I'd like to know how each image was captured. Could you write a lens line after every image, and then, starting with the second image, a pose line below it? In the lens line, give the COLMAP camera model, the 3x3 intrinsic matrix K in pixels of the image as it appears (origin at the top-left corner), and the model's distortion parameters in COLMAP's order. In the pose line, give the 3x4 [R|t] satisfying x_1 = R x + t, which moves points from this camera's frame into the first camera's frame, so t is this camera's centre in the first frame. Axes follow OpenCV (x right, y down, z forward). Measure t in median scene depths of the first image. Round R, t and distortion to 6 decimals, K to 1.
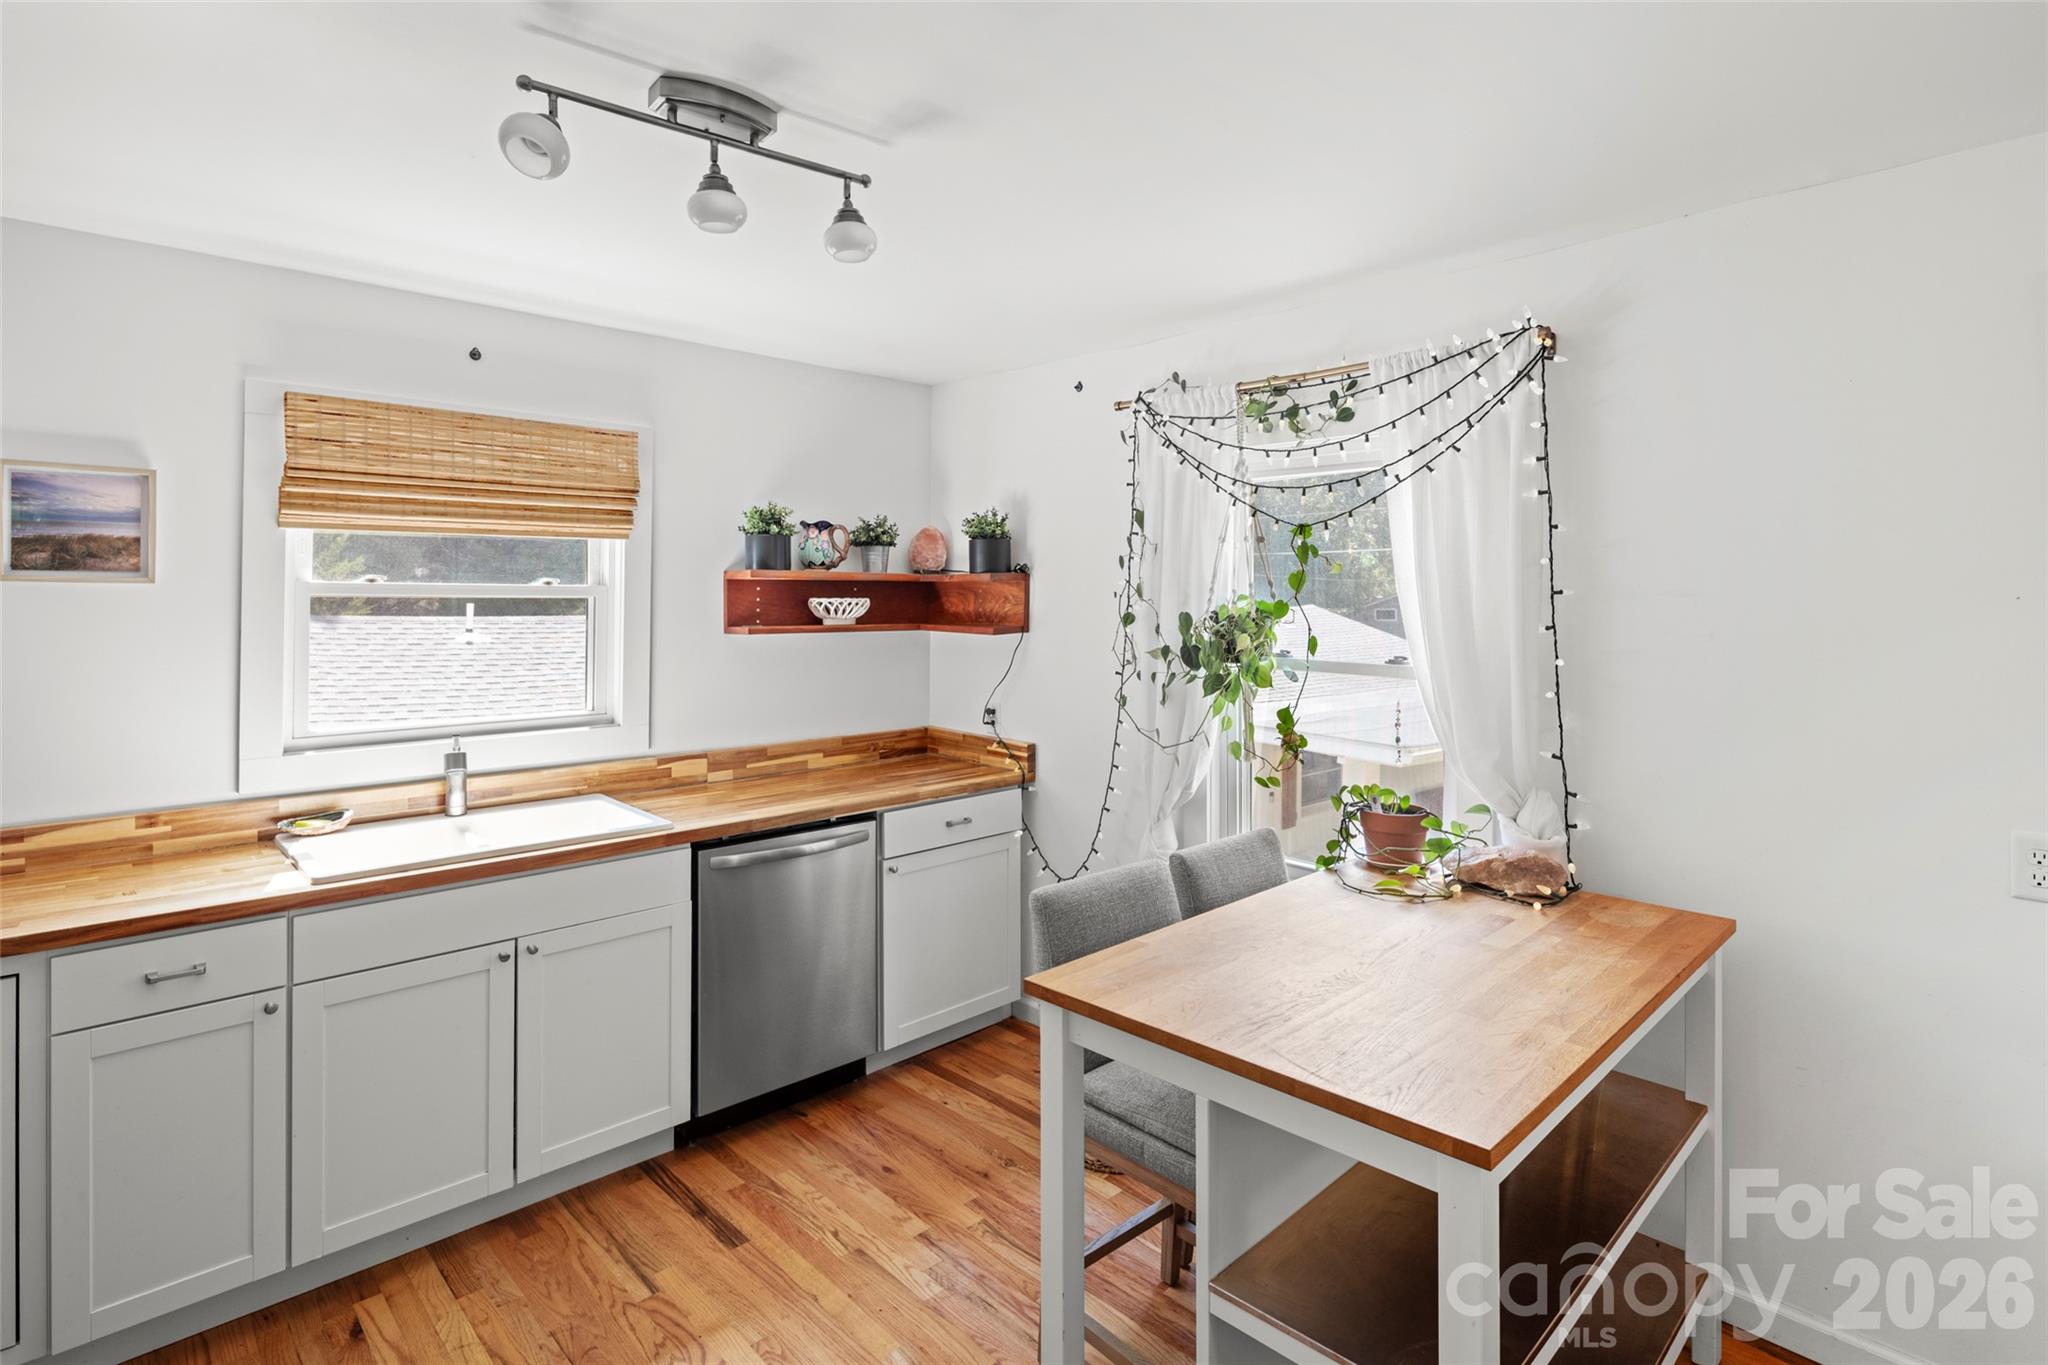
lens RADIAL K [[1011.9, 0, 1040.0], [0, 1011.9, 597.1], [0, 0, 1]] dist [0.002669, -0.002885]
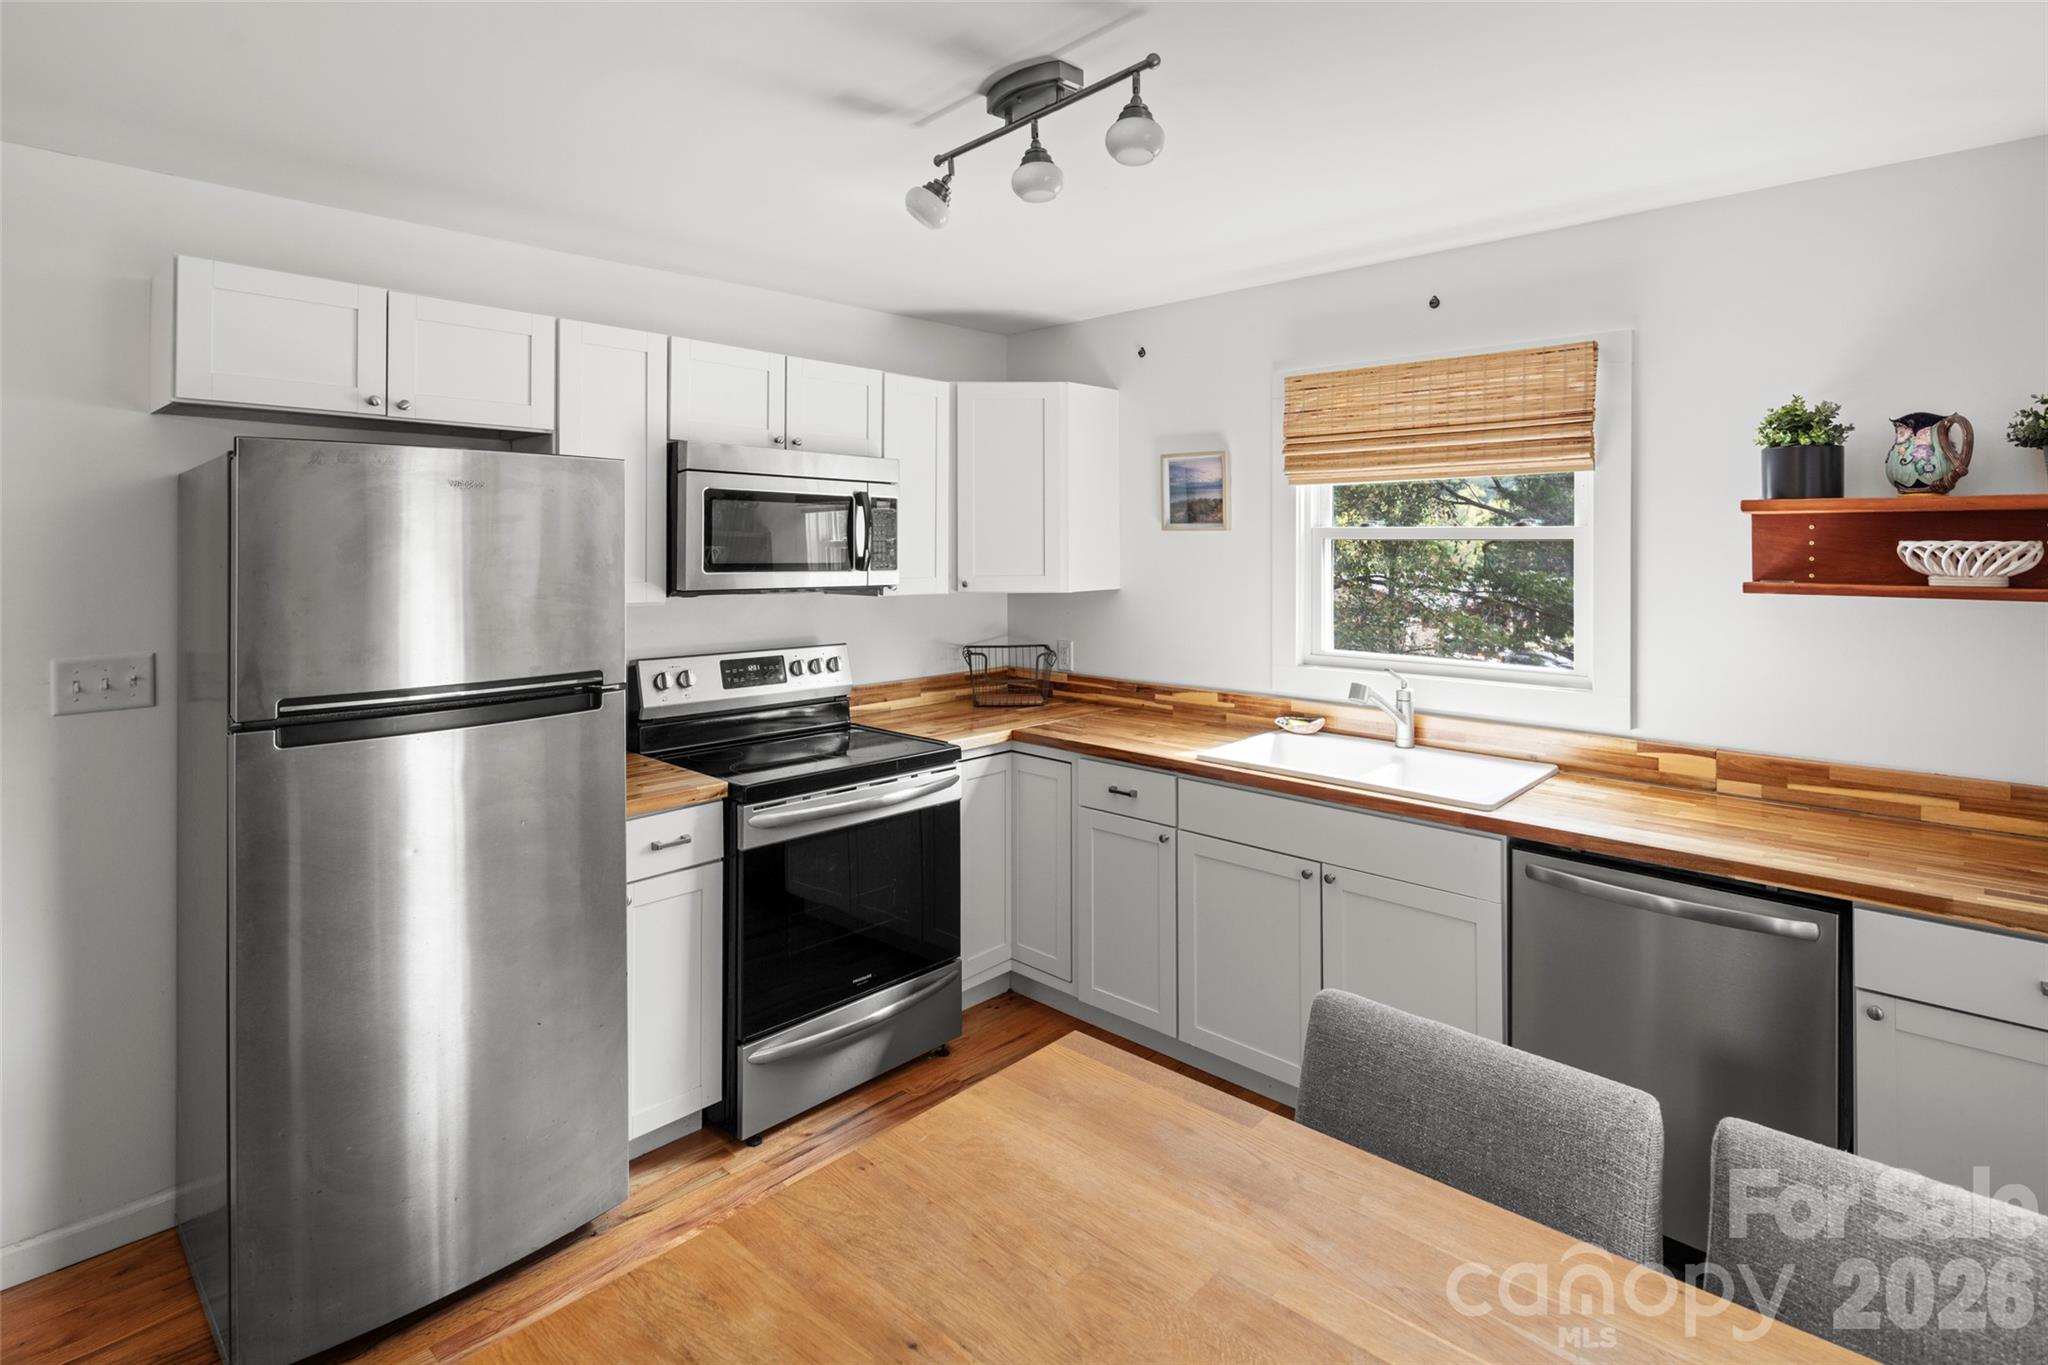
lens RADIAL K [[1011.9, 0, 1046.4], [0, 1011.9, 530.7], [0, 0, 1]] dist [0.002669, -0.002885]
pose [[0.064048, -0.011900, -0.997876, 0.461260], [0.000110, 0.999929, -0.011917, 0.002946], [0.997947, 0.000654, 0.064044, 0.572152]]
